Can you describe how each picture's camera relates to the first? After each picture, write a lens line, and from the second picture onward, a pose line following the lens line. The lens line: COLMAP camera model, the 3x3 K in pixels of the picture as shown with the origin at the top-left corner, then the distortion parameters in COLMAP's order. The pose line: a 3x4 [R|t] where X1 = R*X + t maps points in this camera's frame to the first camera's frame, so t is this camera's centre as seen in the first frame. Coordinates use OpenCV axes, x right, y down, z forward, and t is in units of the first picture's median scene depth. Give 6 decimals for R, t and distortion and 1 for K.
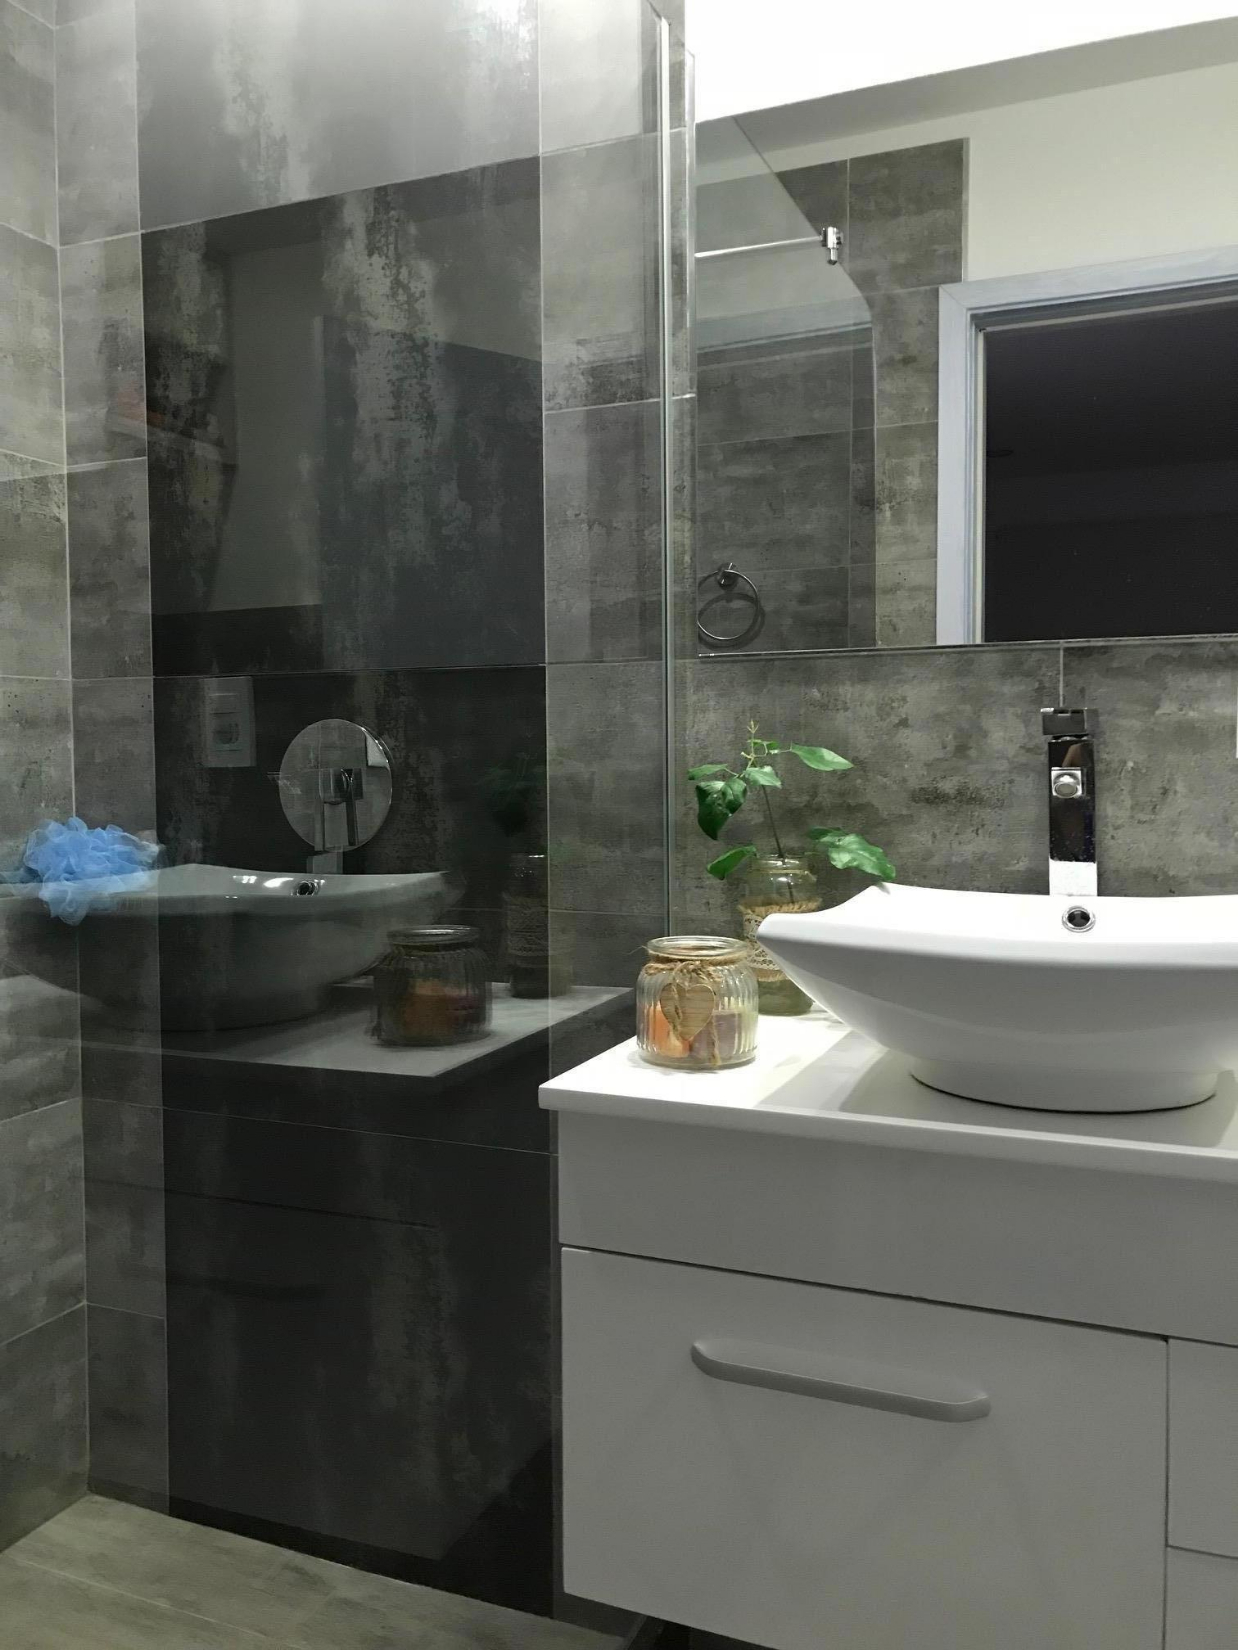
lens RADIAL K [[1327.3, 0, 619.3], [0, 1327.3, 826.3], [0, 0, 1]] dist [0.016291, -0.021571]
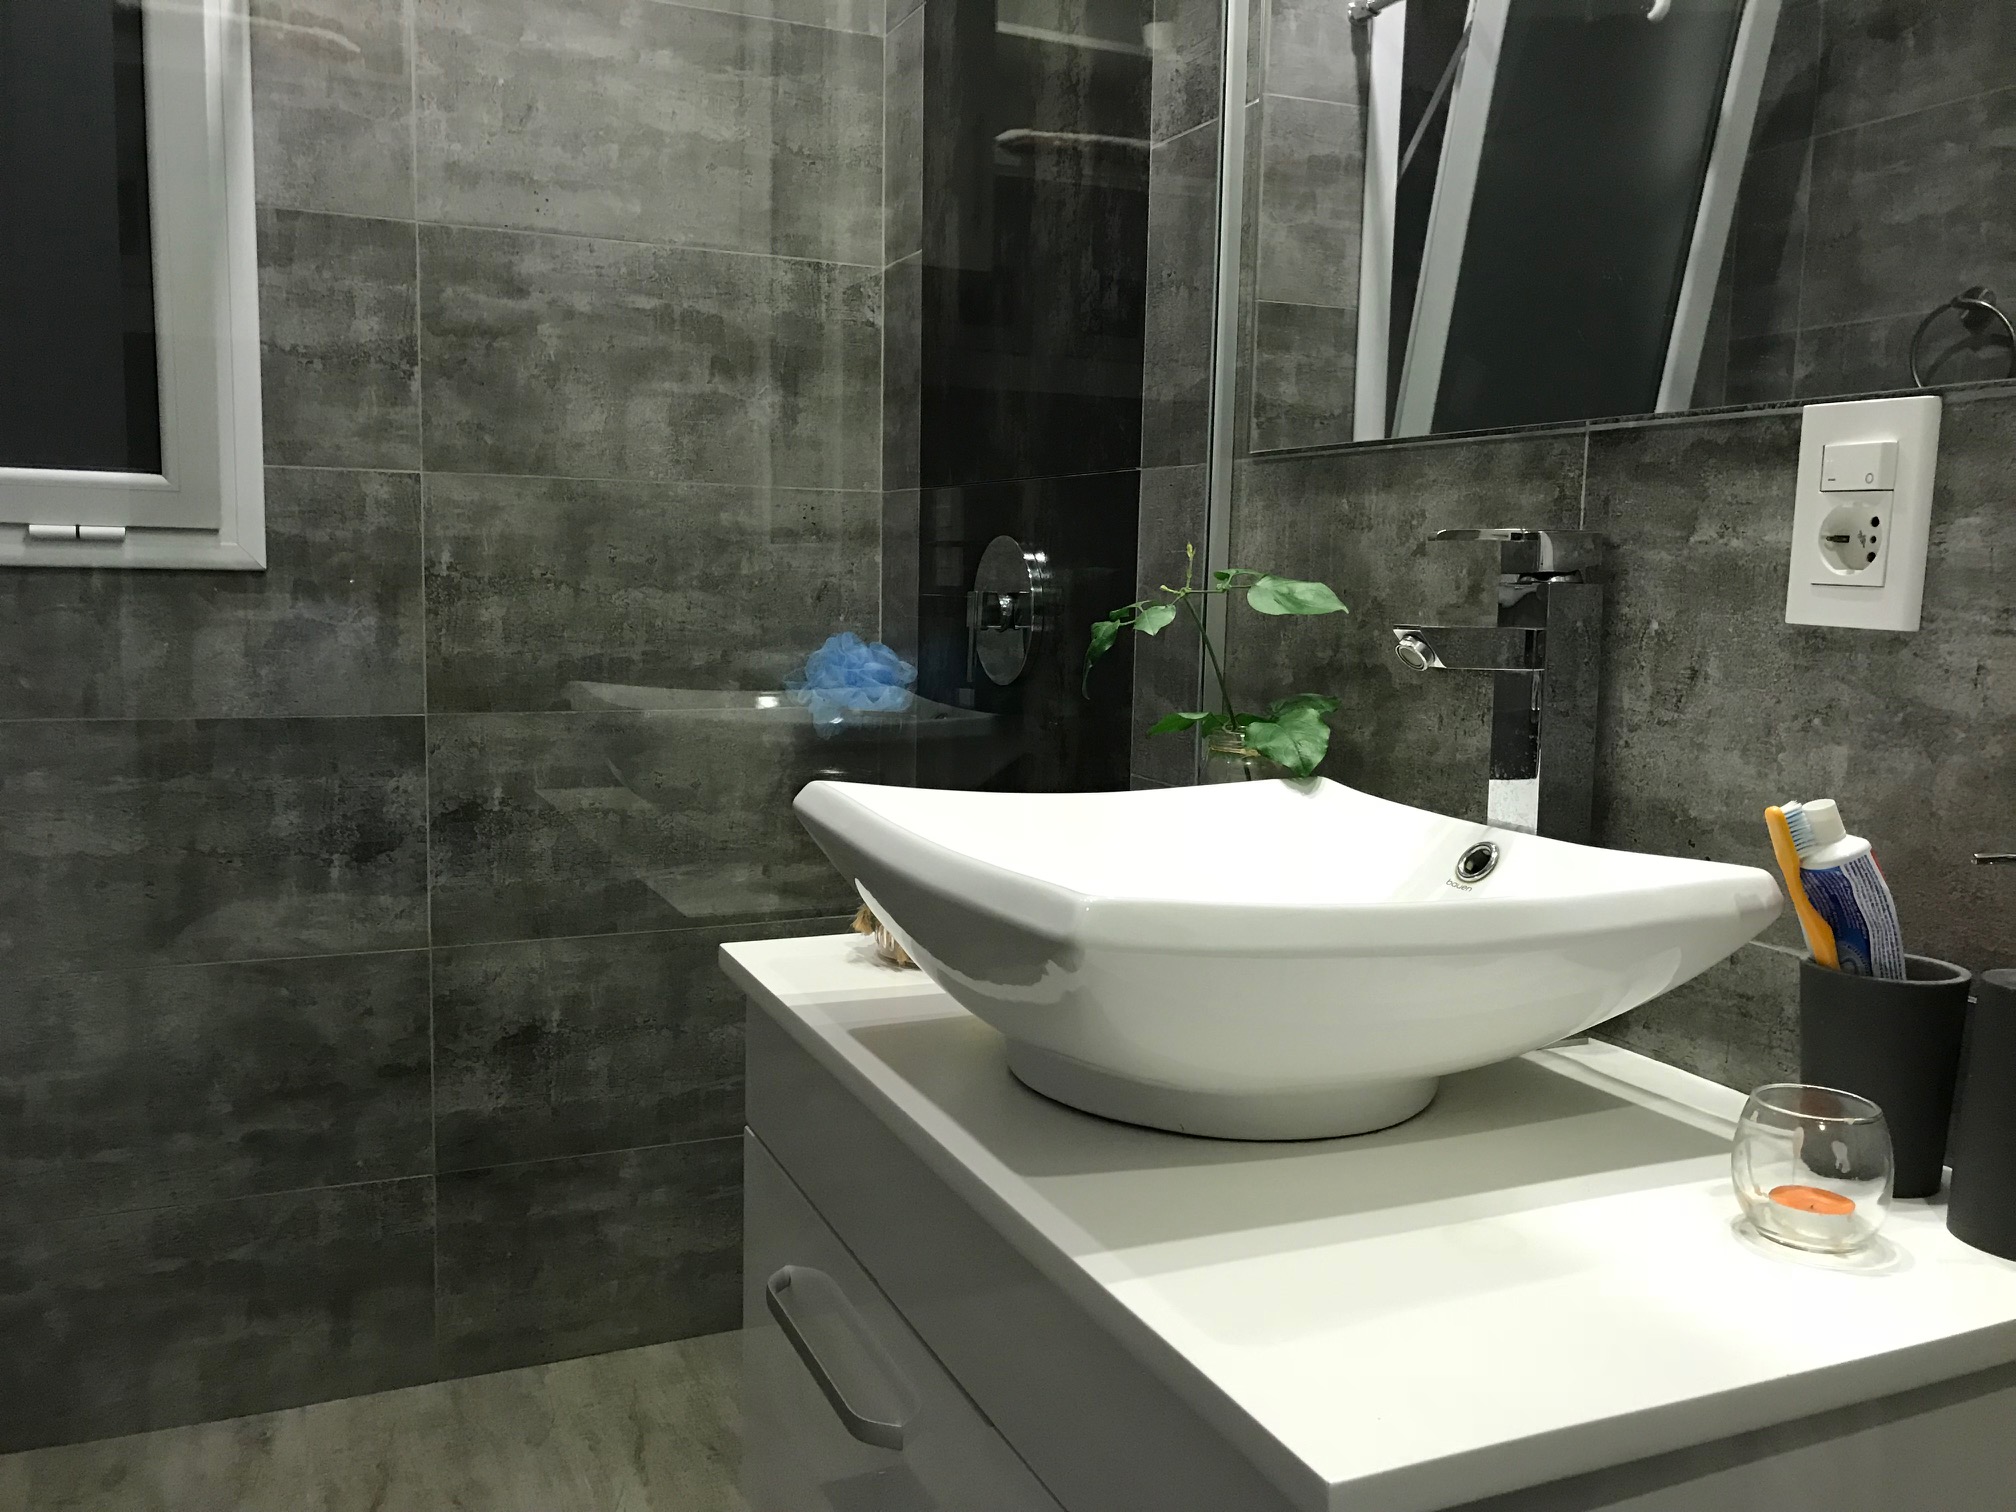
lens RADIAL K [[1659.0, 0, 1004.1], [0, 1659.0, 766.1], [0, 0, 1]] dist [-0.024836, 0.007062]
pose [[0.723327, 0.104212, -0.682596, 0.651449], [-0.059685, 0.994282, 0.088550, -0.030309], [0.687921, -0.023310, 0.725411, 0.241308]]
